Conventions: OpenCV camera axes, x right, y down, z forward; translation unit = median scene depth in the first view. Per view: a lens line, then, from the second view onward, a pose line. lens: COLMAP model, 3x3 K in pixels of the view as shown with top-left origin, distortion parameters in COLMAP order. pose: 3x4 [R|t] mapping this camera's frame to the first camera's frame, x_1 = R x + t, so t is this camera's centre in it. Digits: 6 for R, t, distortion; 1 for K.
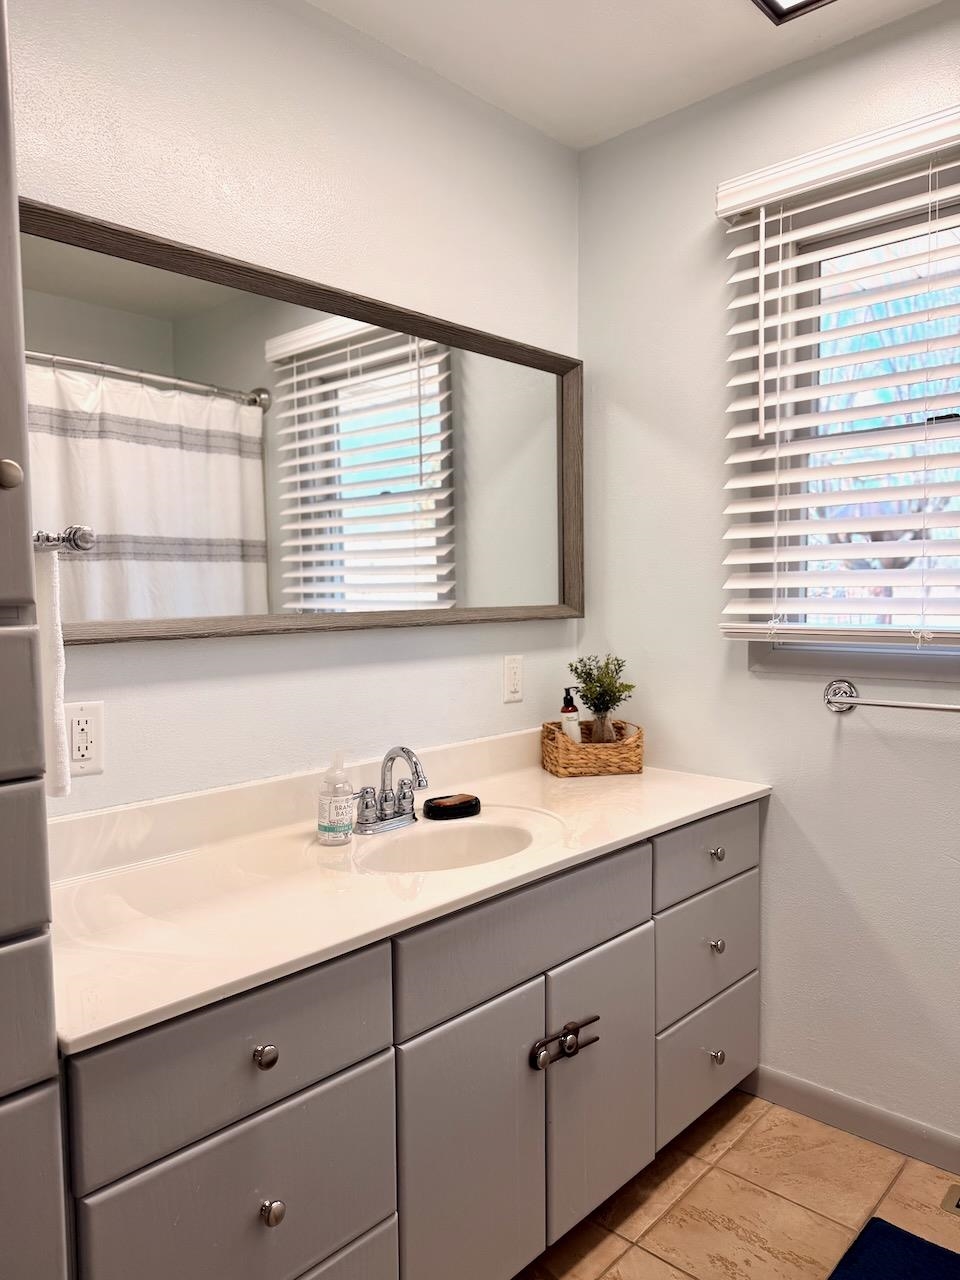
lens RADIAL K [[895.3, 0, 477.4], [0, 895.3, 635.6], [0, 0, 1]] dist [0.059208, -0.084404]
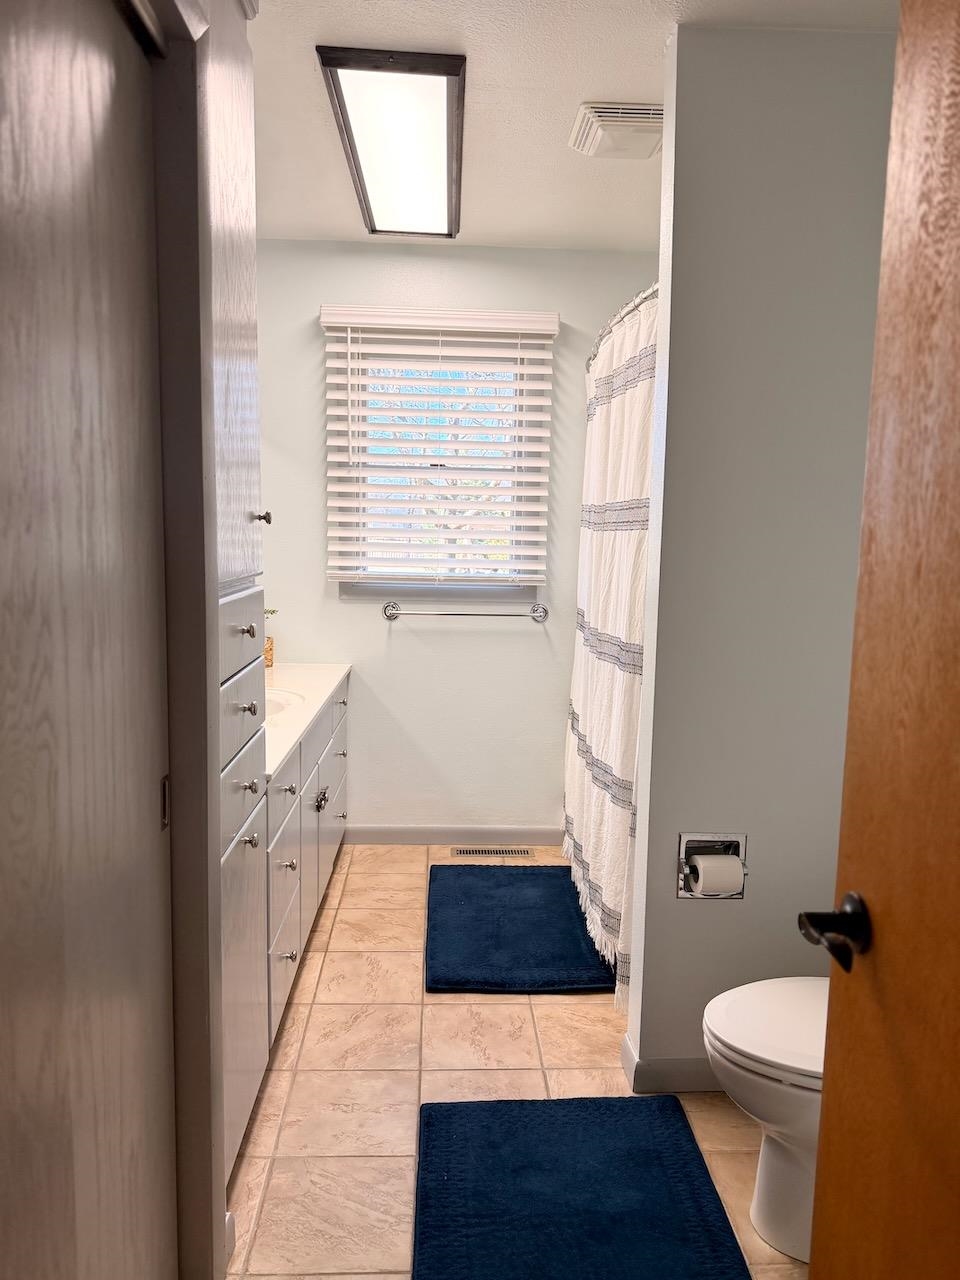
lens RADIAL K [[895.3, 0, 482.3], [0, 895.3, 647.5], [0, 0, 1]] dist [0.059208, -0.084404]
pose [[0.694351, -0.066865, 0.716524, -0.774553], [0.009343, 0.996428, 0.083931, -0.009659], [-0.719576, -0.051583, 0.692495, -0.394740]]
